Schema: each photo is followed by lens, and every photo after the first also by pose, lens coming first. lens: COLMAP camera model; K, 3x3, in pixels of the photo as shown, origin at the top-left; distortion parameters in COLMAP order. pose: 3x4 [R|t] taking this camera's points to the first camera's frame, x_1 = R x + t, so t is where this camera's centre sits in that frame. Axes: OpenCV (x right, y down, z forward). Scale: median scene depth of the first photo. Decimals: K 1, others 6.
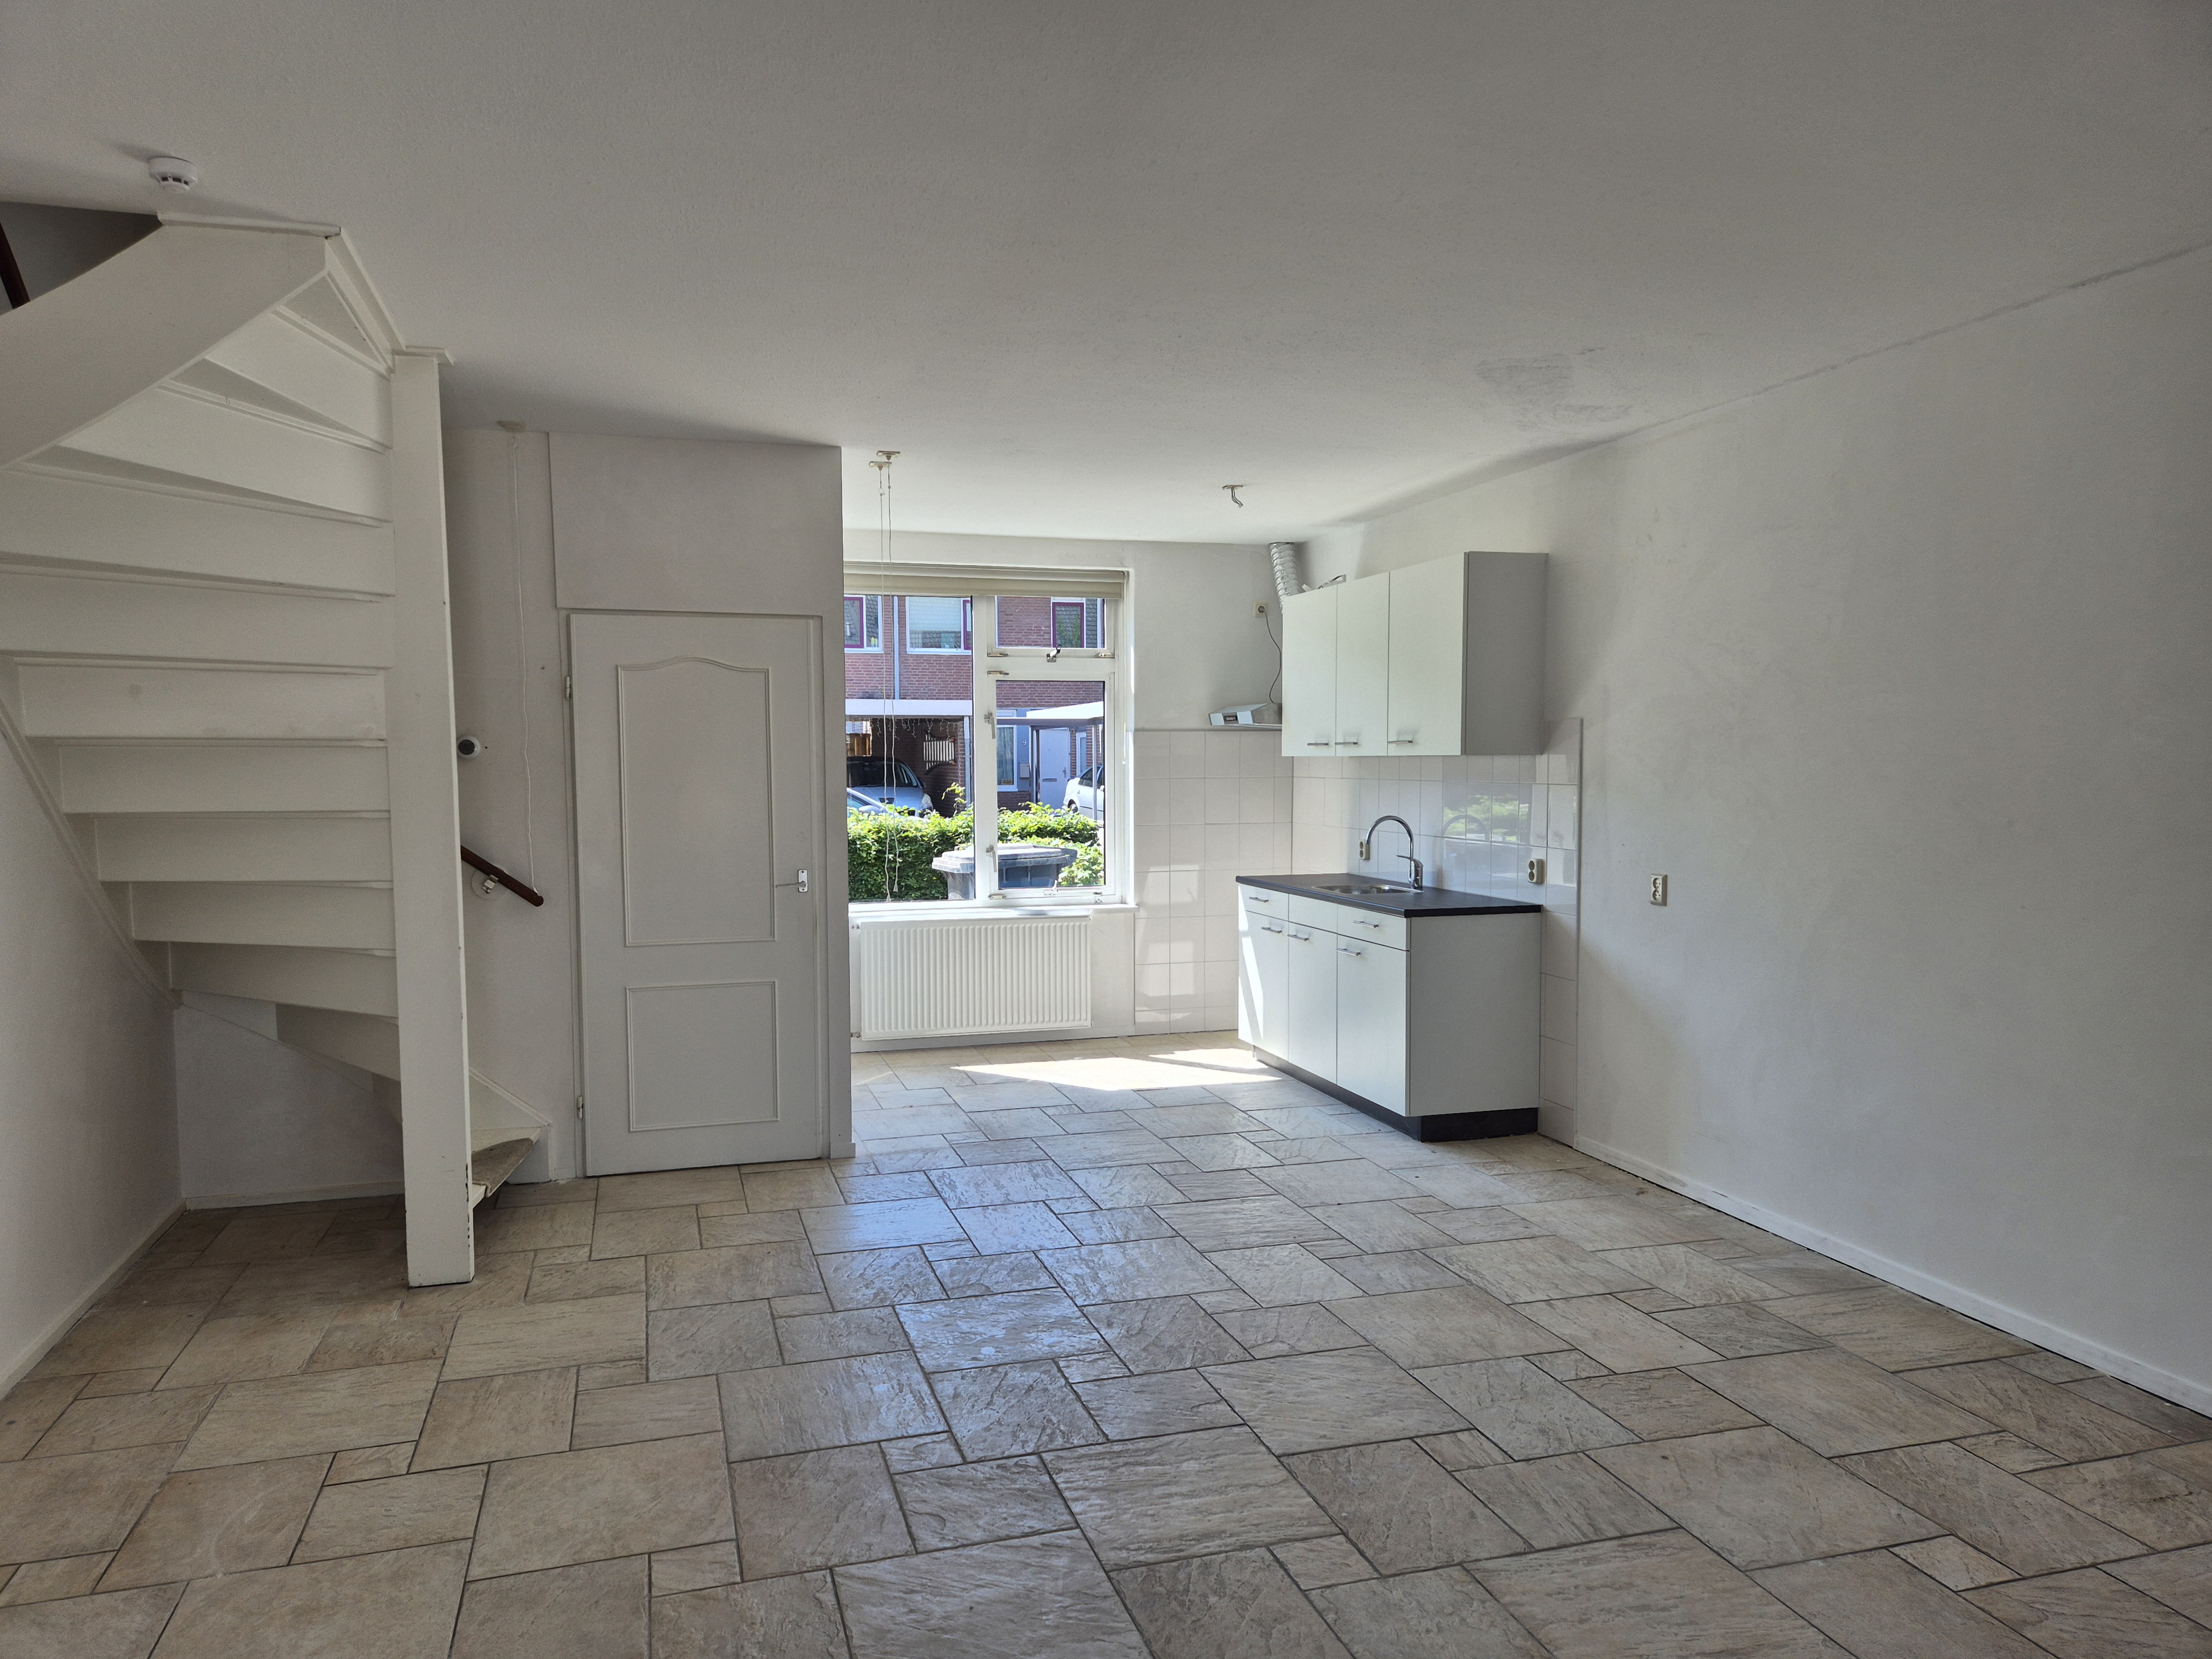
lens RADIAL K [[1500.2, 0, 1106.0], [0, 1500.2, 829.5], [0, 0, 1]] dist [0.001321, -0.005933]
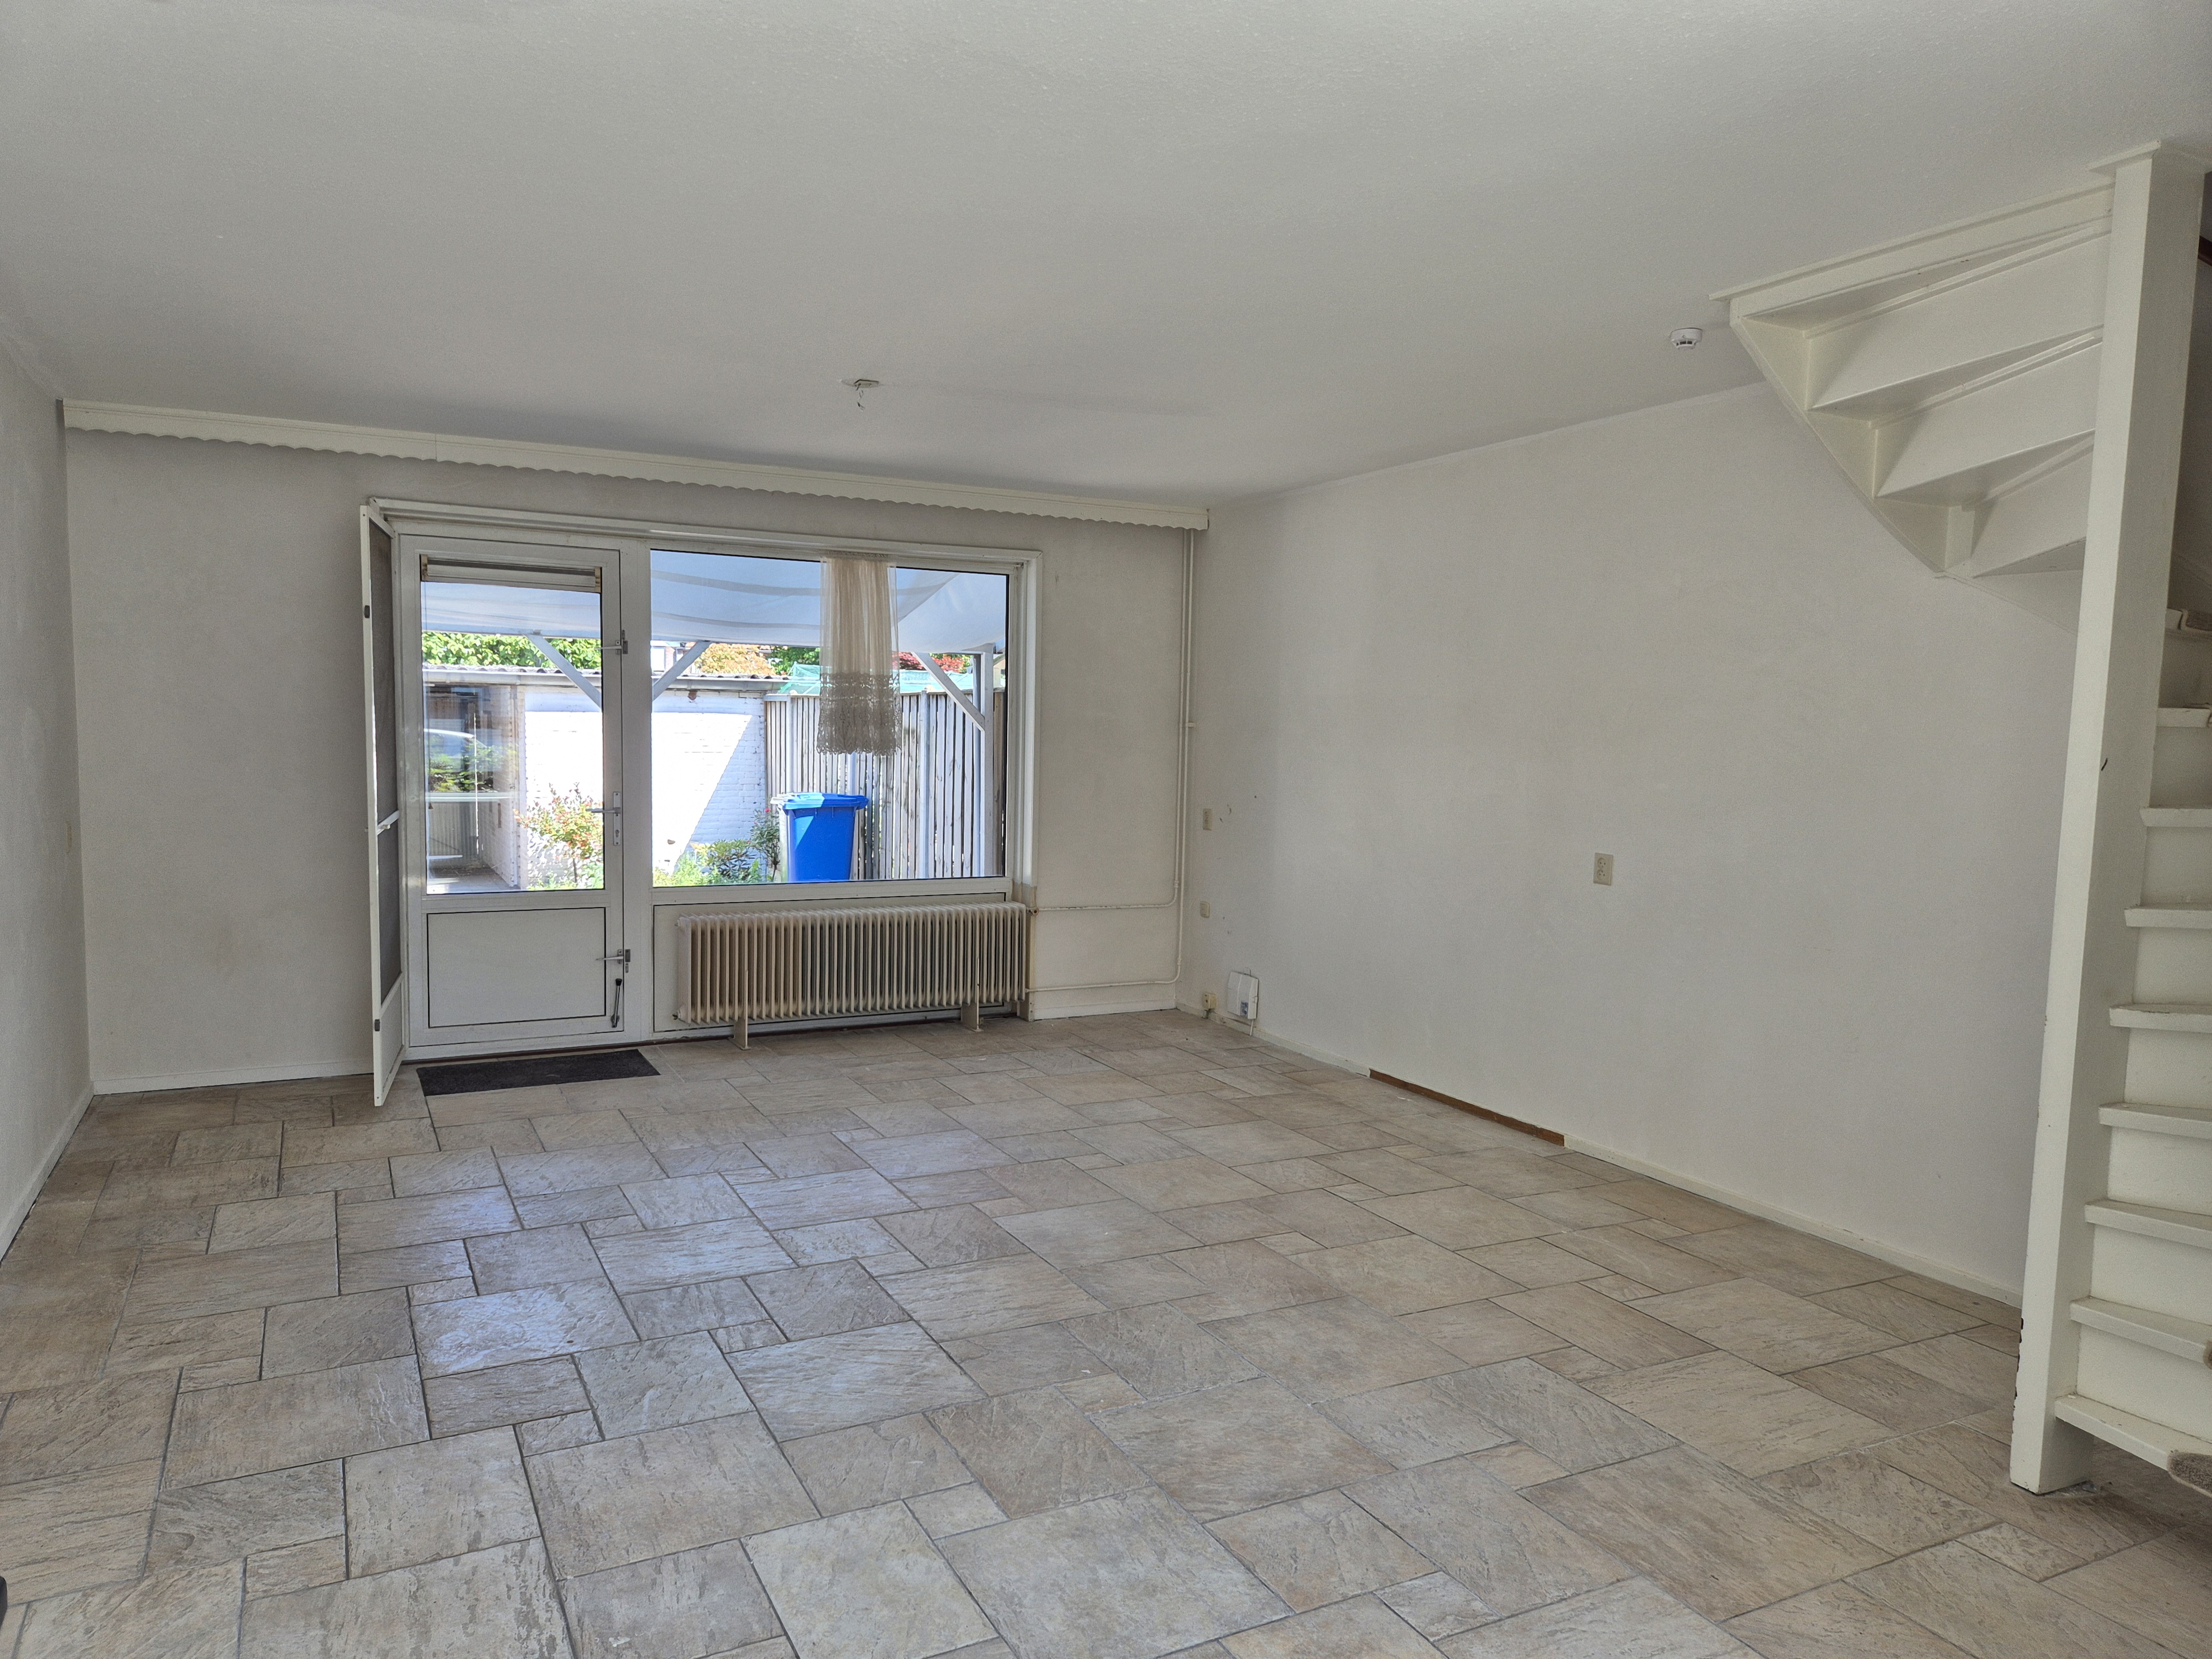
lens RADIAL K [[1500.2, 0, 1106.0], [0, 1500.2, 829.5], [0, 0, 1]] dist [0.001321, -0.005933]
pose [[-0.984078, -0.000360, -0.177738, 0.151855], [-0.022274, 0.992364, 0.121314, -0.100278], [0.176337, 0.123342, -0.976572, 1.864099]]
